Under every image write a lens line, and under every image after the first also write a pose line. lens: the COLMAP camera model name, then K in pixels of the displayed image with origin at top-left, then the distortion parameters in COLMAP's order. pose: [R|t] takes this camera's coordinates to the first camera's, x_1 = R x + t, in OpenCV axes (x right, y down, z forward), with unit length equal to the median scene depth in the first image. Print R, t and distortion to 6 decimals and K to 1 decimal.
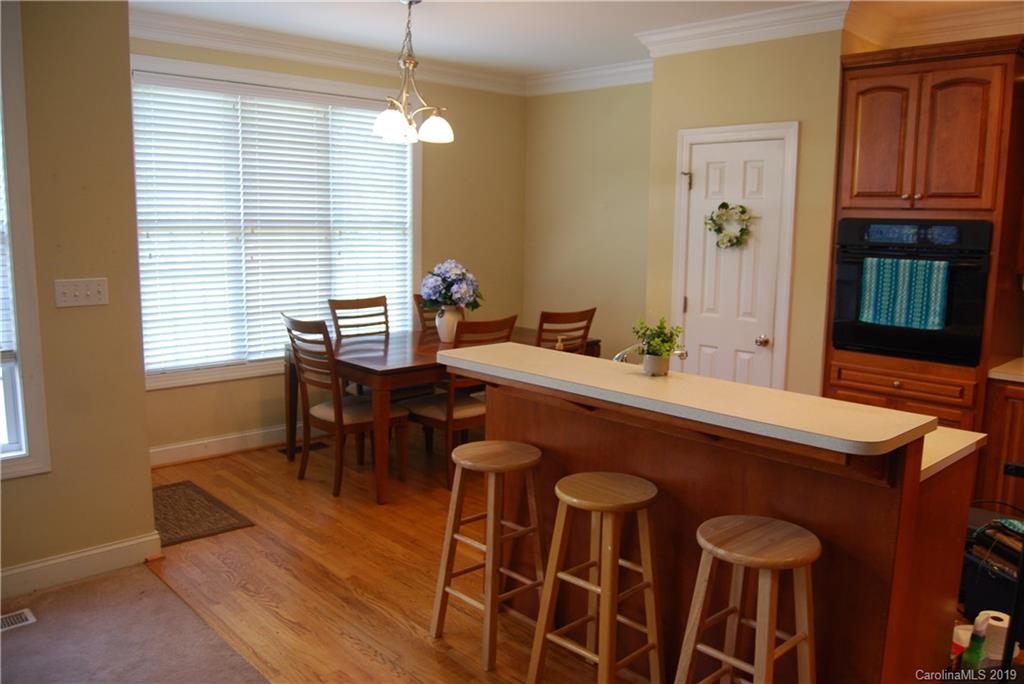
lens RADIAL K [[807.3, 0, 512.0], [0, 807.3, 342.0], [0, 0, 1]] dist [-0.086164, 0.003976]
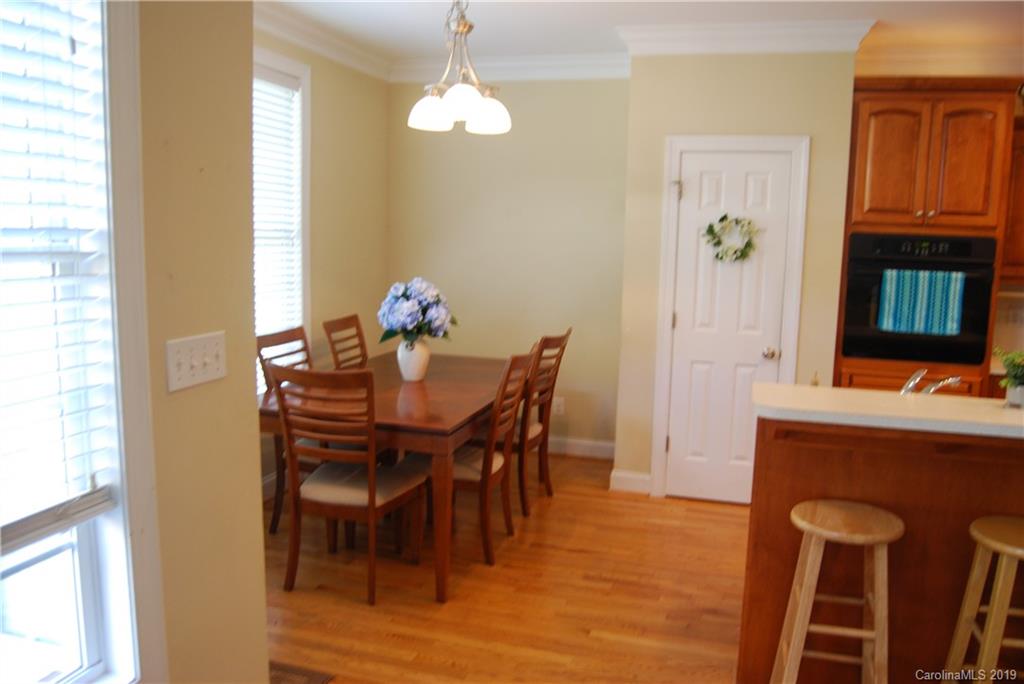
lens RADIAL K [[807.3, 0, 512.0], [0, 807.3, 342.0], [0, 0, 1]] dist [-0.086164, 0.003976]
pose [[0.858537, -0.062656, 0.508909, -0.496897], [0.063863, 0.997844, 0.015115, -0.054155], [-0.508759, 0.019524, 0.860687, 0.319374]]
